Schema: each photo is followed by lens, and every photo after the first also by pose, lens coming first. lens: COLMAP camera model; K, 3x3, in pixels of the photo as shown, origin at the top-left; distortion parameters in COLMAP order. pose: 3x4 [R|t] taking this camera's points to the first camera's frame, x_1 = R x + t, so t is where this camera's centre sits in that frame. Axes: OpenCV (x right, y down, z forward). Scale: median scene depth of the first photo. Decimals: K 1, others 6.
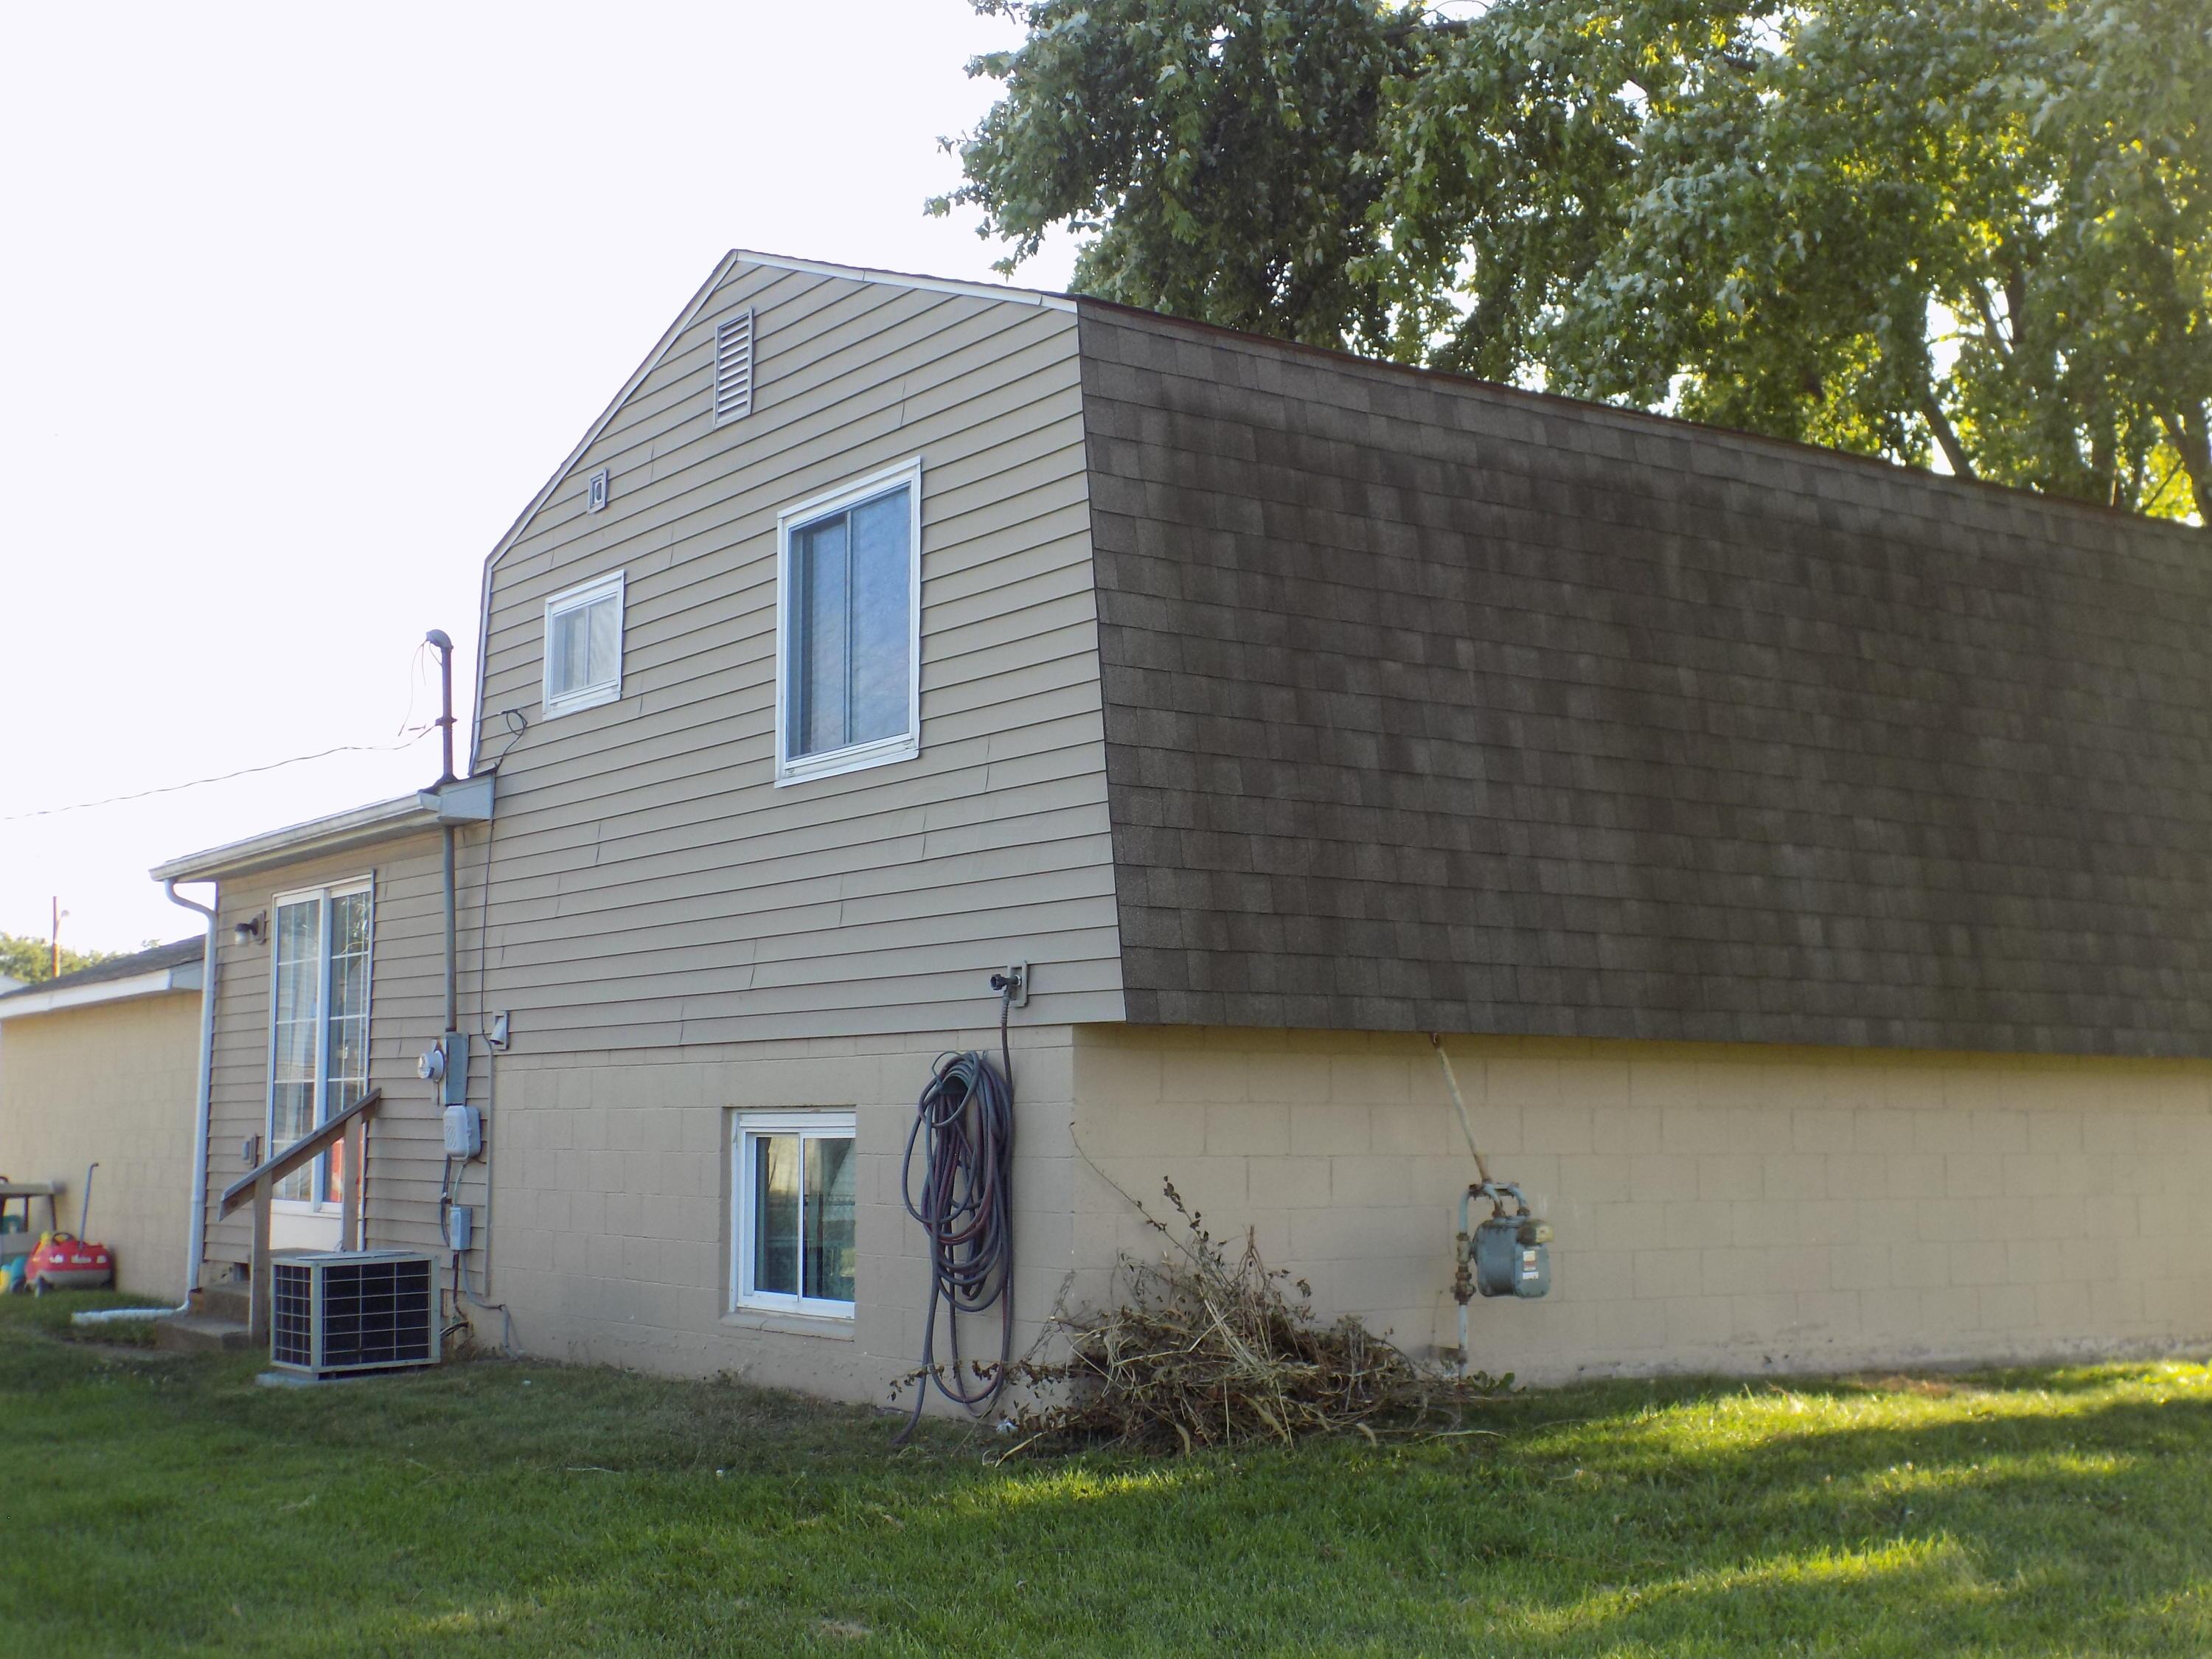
lens RADIAL K [[2666.1, 0, 1099.4], [0, 2666.1, 820.0], [0, 0, 1]] dist [0.111685, 0.000000]
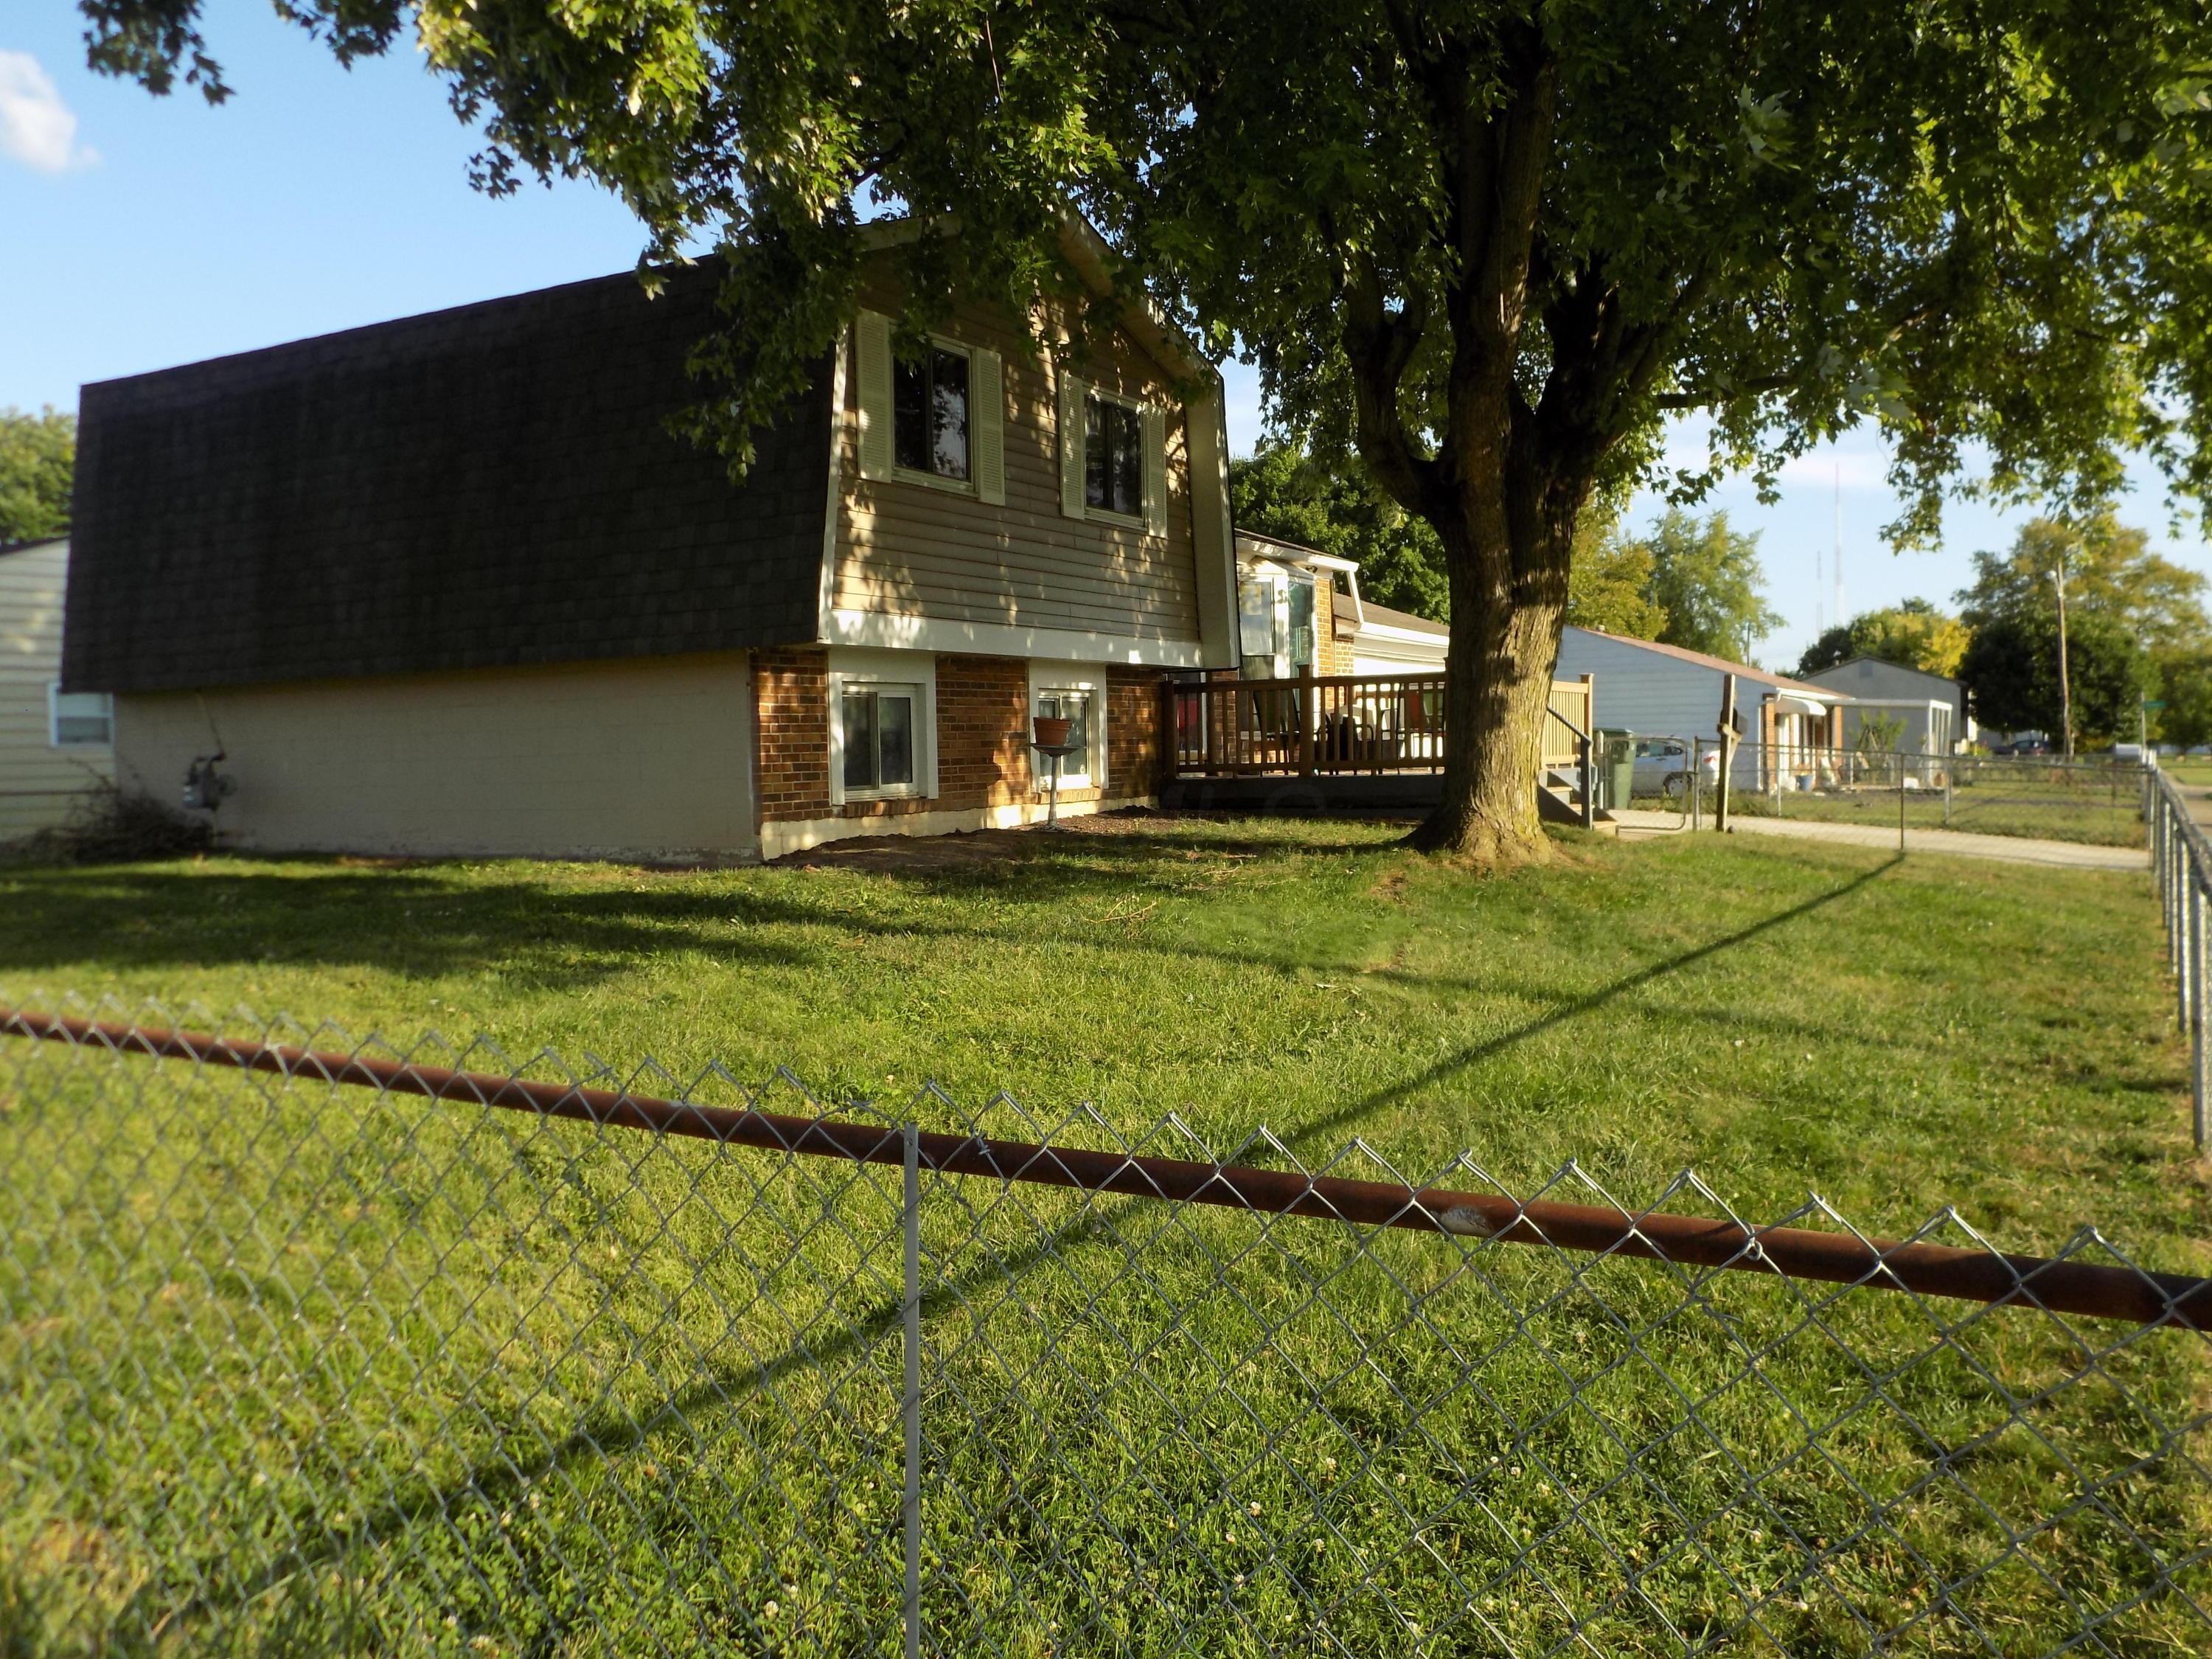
lens RADIAL K [[1902.2, 0, 1108.8], [0, 1902.2, 824.0], [0, 0, 1]] dist [-0.067727, 0.050496]
pose [[0.433355, 0.024761, -0.900883, 1.607227], [0.130396, 0.987381, 0.089863, 0.133265], [0.891740, -0.156415, 0.424658, 0.892047]]
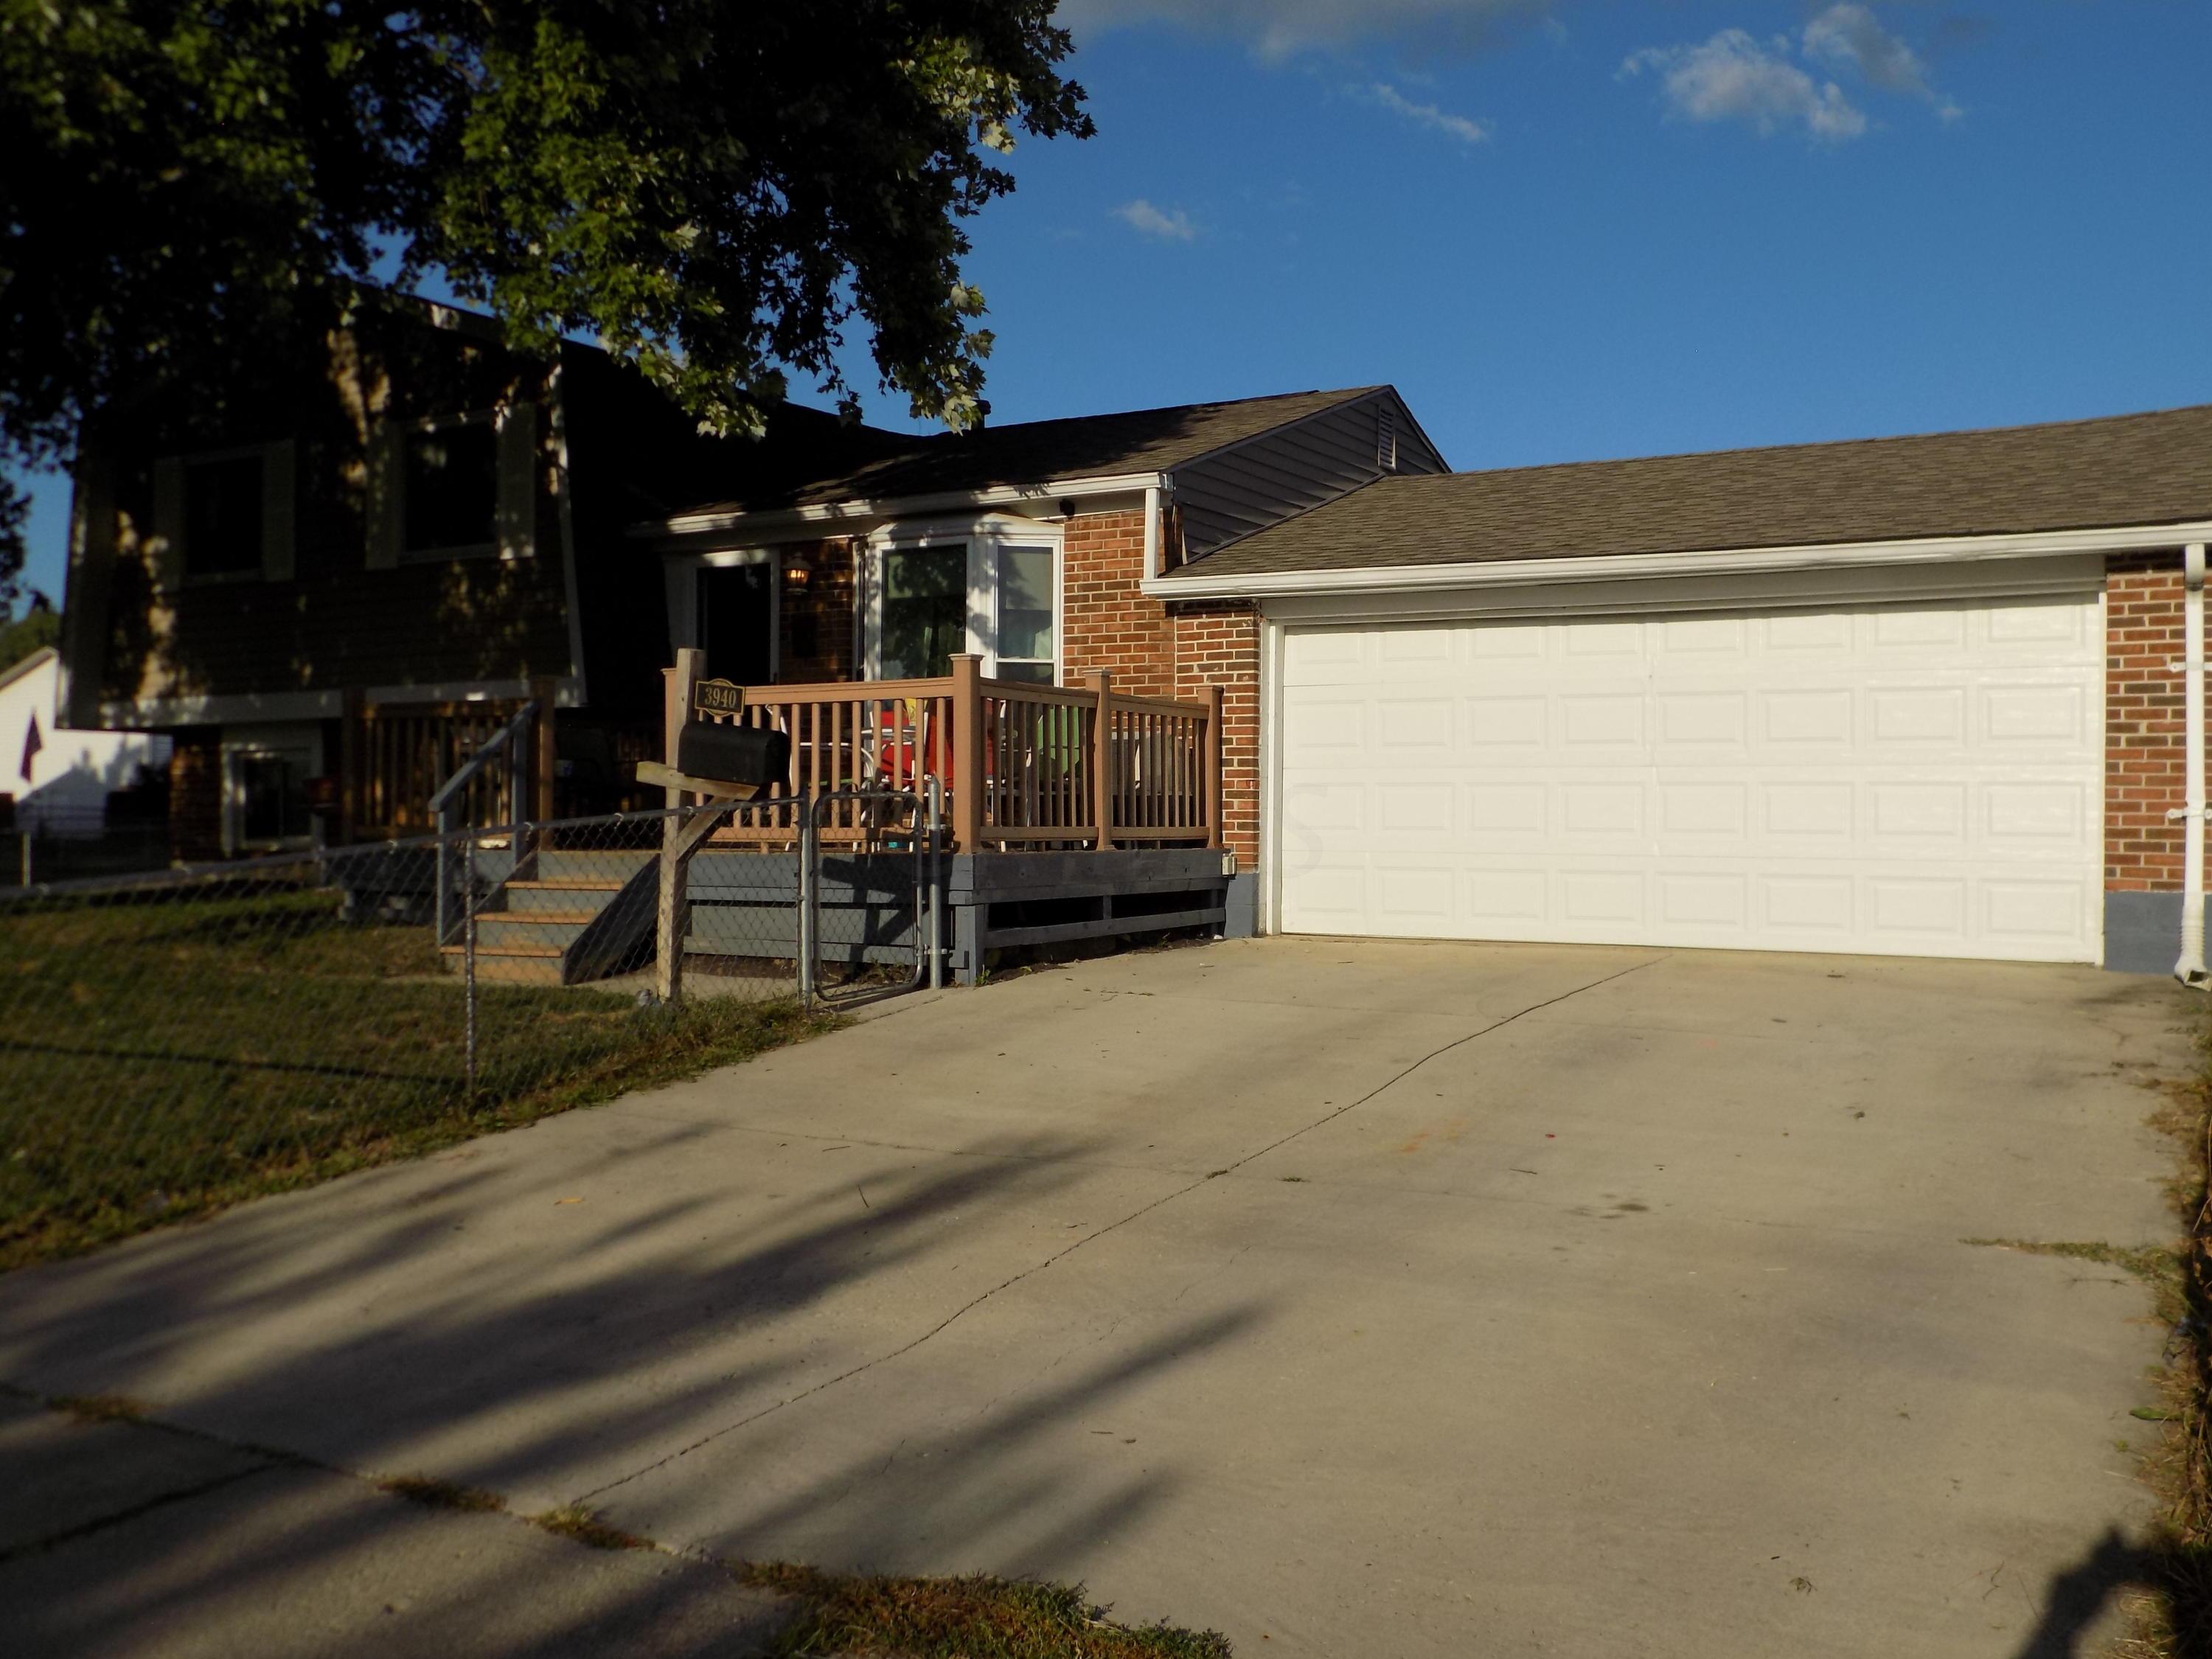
lens RADIAL K [[1900.3, 0, 1098.6], [0, 1900.3, 835.8], [0, 0, 1]] dist [0.007633, 0.012416]
pose [[-0.908594, 0.006246, -0.417633, 0.472599], [0.052768, 0.993593, -0.099940, 0.375600], [0.414333, -0.112842, -0.903103, 2.840503]]
